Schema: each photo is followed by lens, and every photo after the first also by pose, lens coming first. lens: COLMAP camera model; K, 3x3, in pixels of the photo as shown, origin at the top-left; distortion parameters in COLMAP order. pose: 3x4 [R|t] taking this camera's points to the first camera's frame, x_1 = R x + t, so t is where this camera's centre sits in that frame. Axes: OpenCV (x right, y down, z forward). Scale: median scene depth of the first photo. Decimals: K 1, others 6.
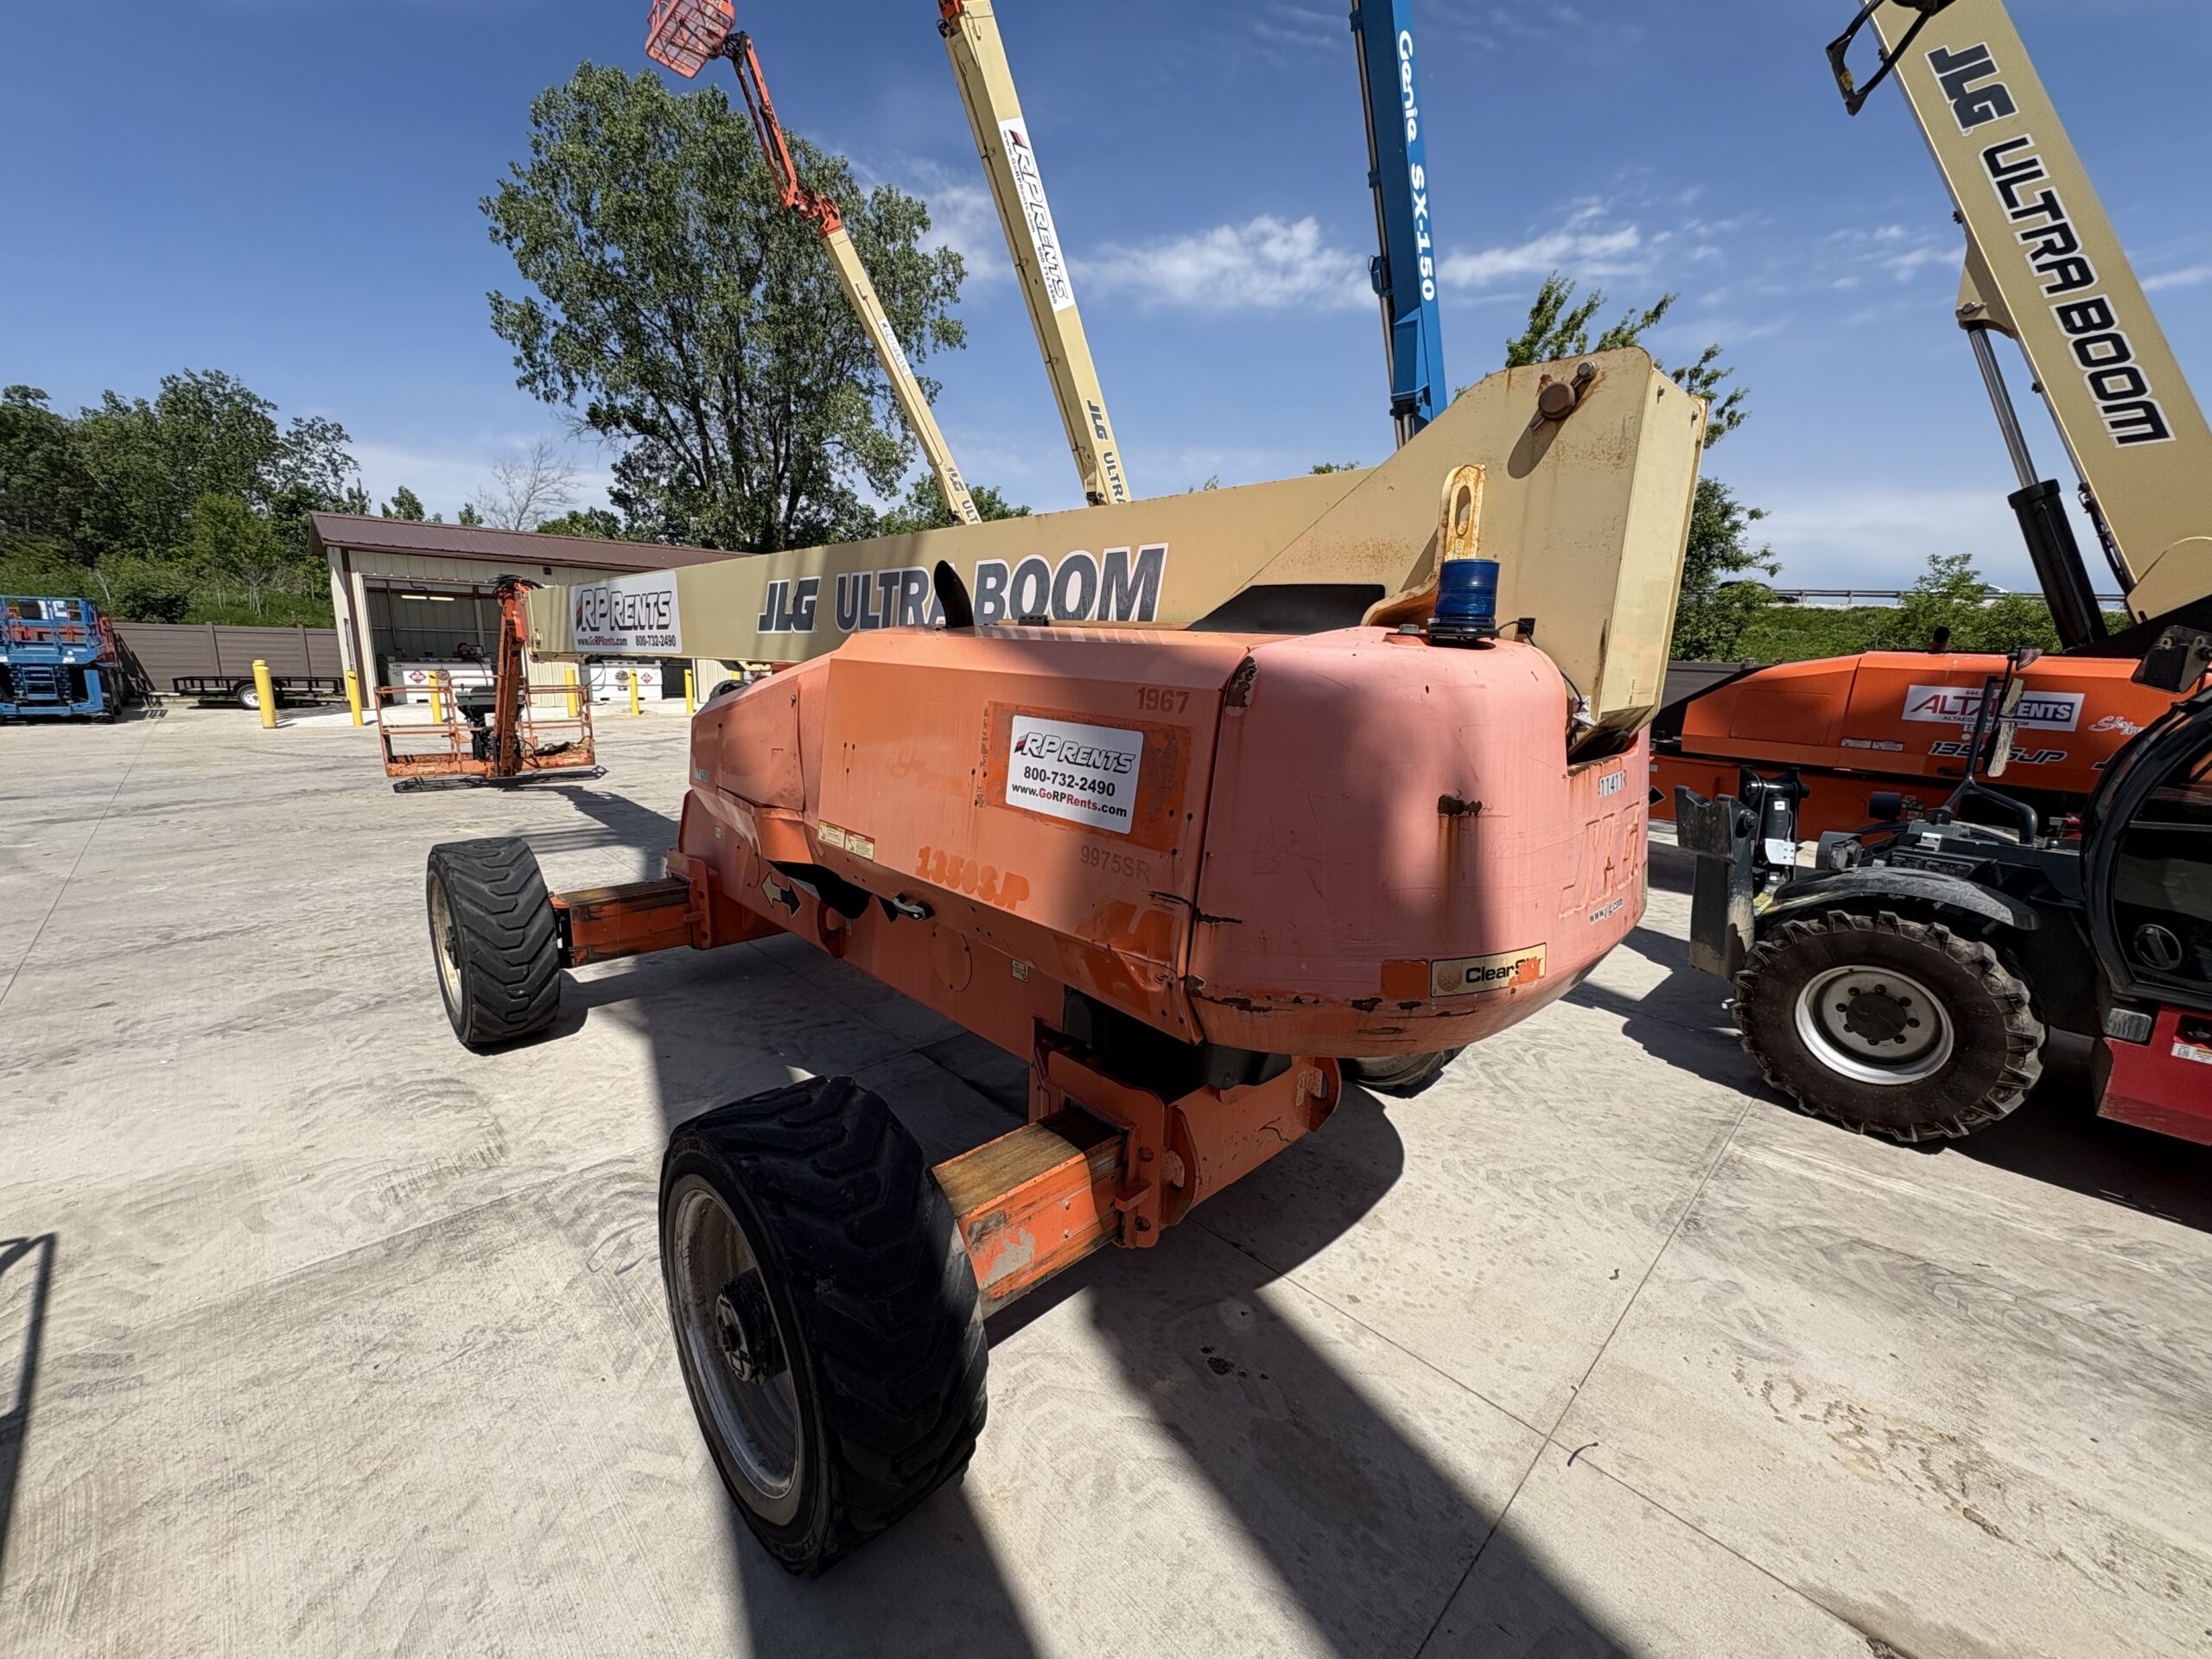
lens RADIAL K [[876.7, 0, 1103.7], [0, 876.7, 817.9], [0, 0, 1]] dist [0.000417, -0.000203]
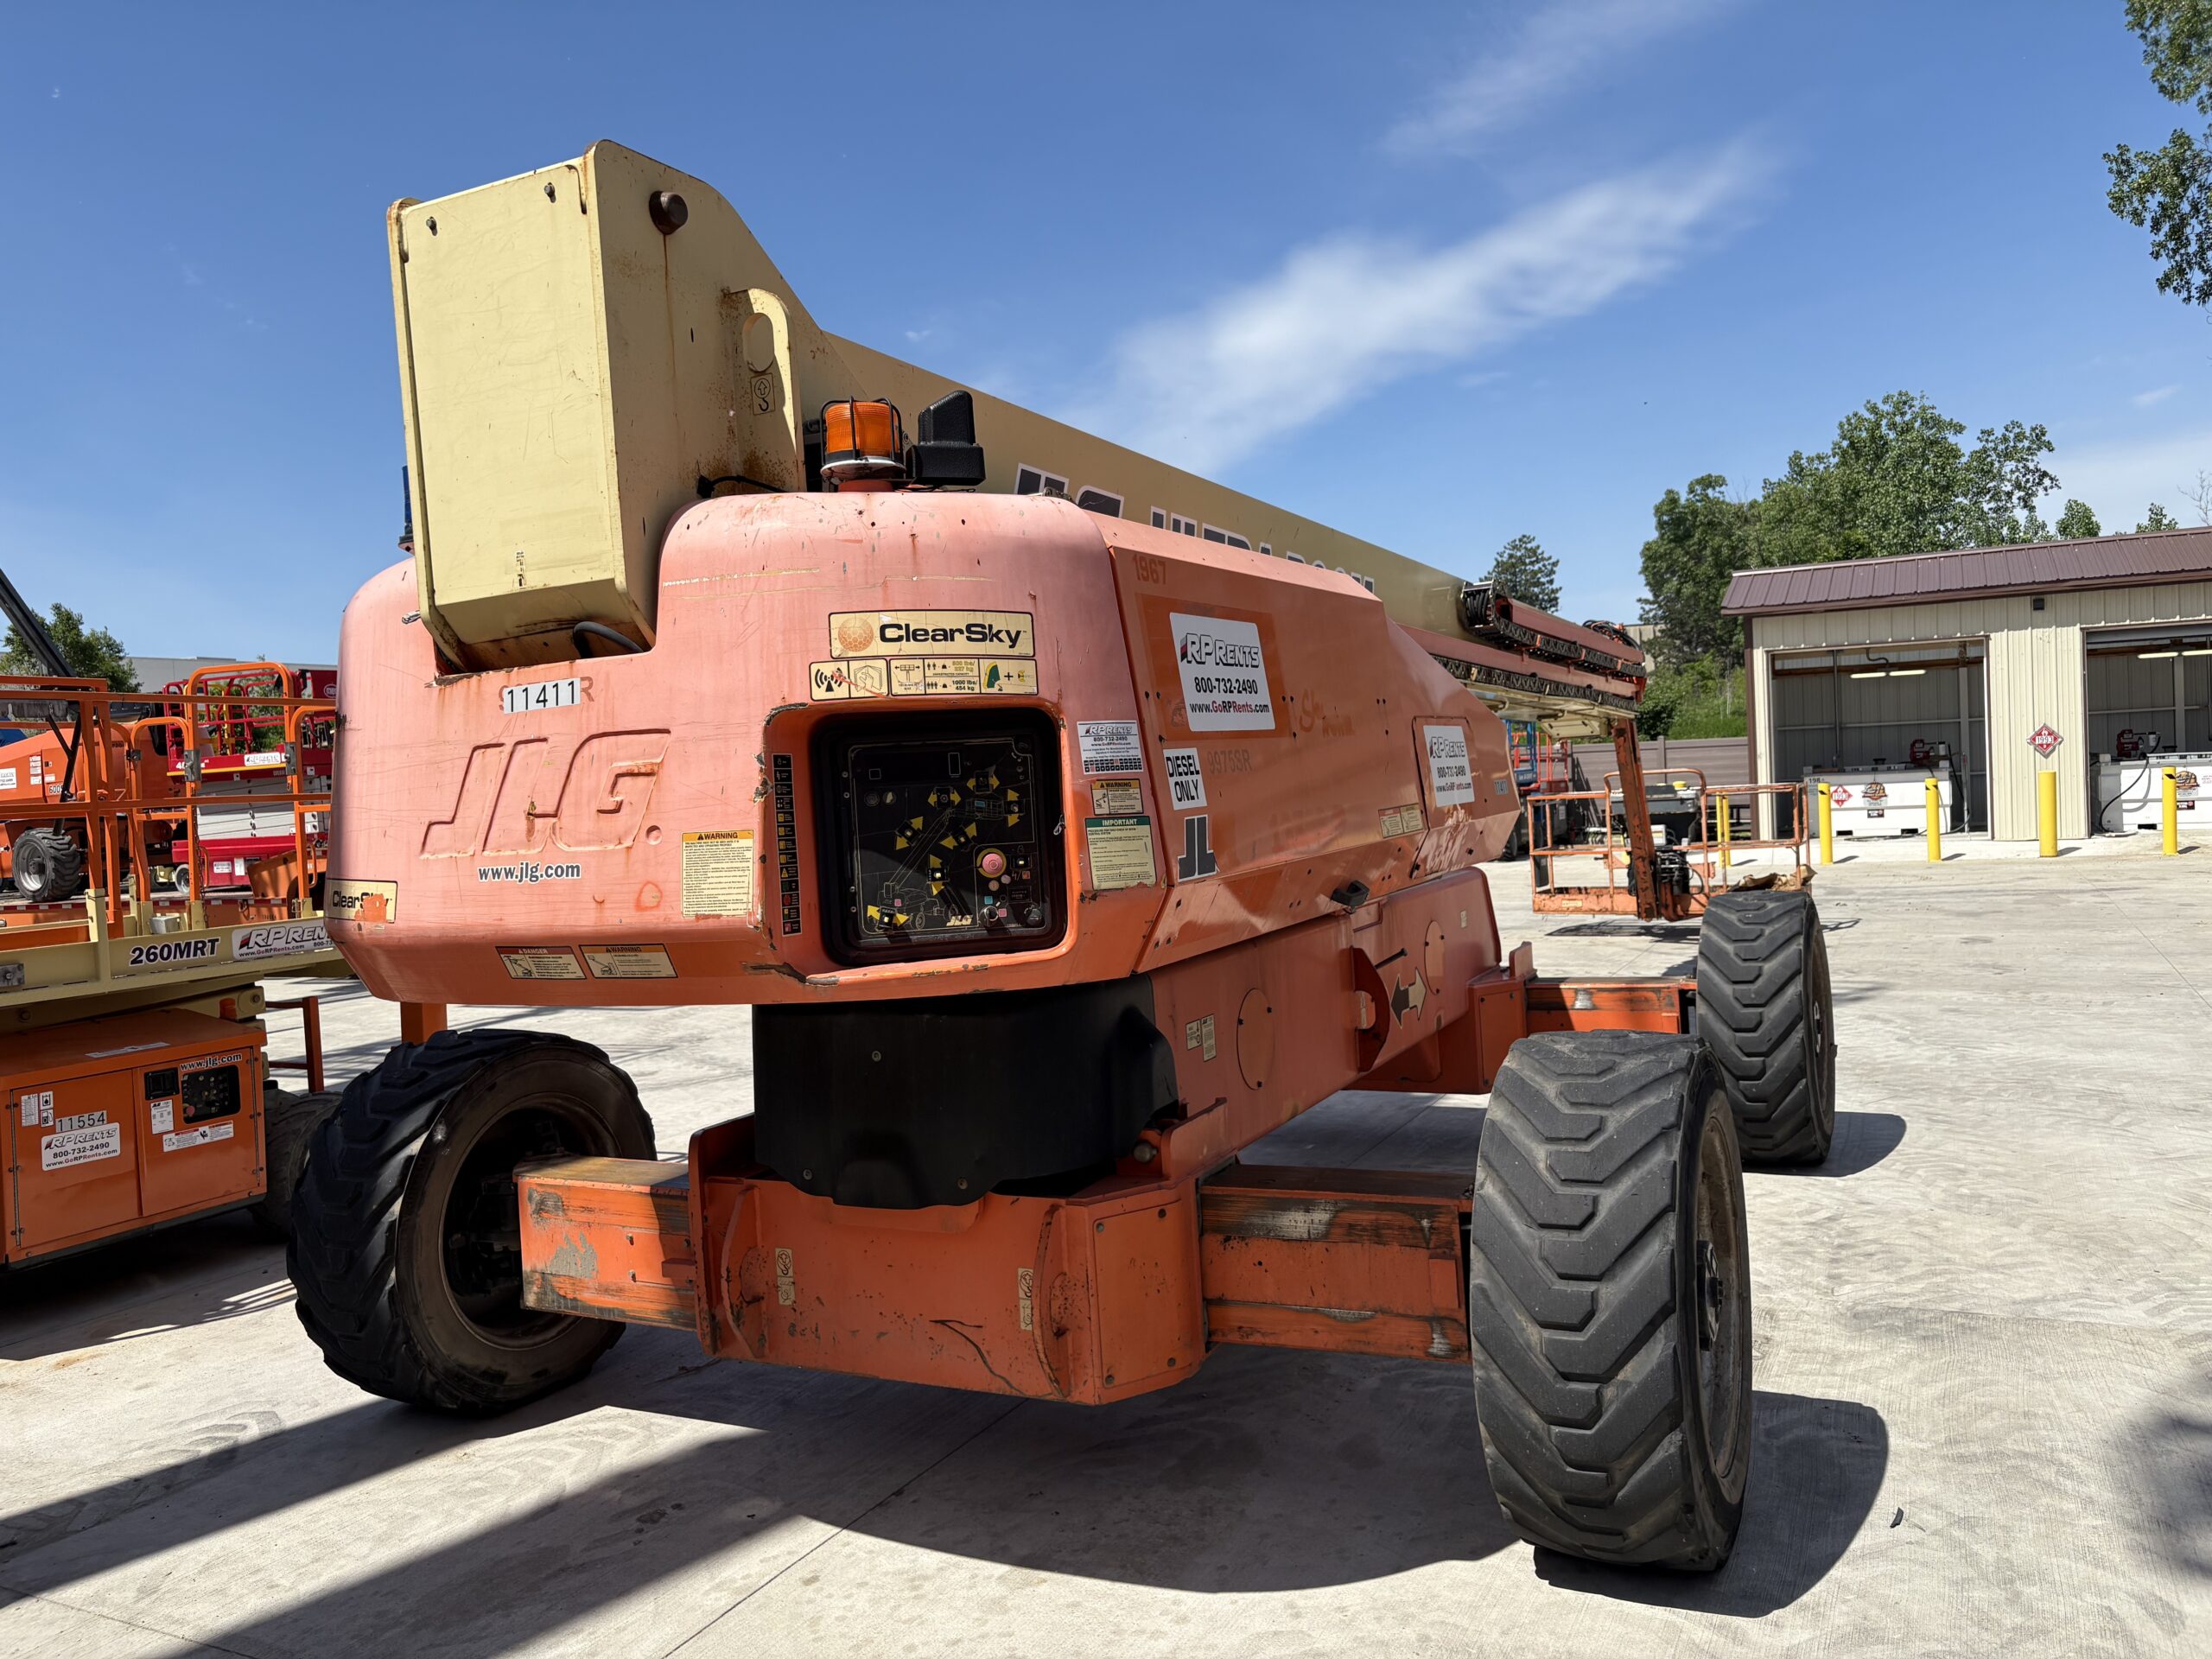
lens RADIAL K [[1677.3, 0, 1106.0], [0, 1677.3, 829.5], [0, 0, 1]] dist [0.007166, 0.002769]
pose [[0.326574, -0.022293, -0.944909, 0.202629], [-0.122215, 0.990333, -0.065603, 0.010485], [0.937237, 0.136906, 0.320693, 0.100875]]
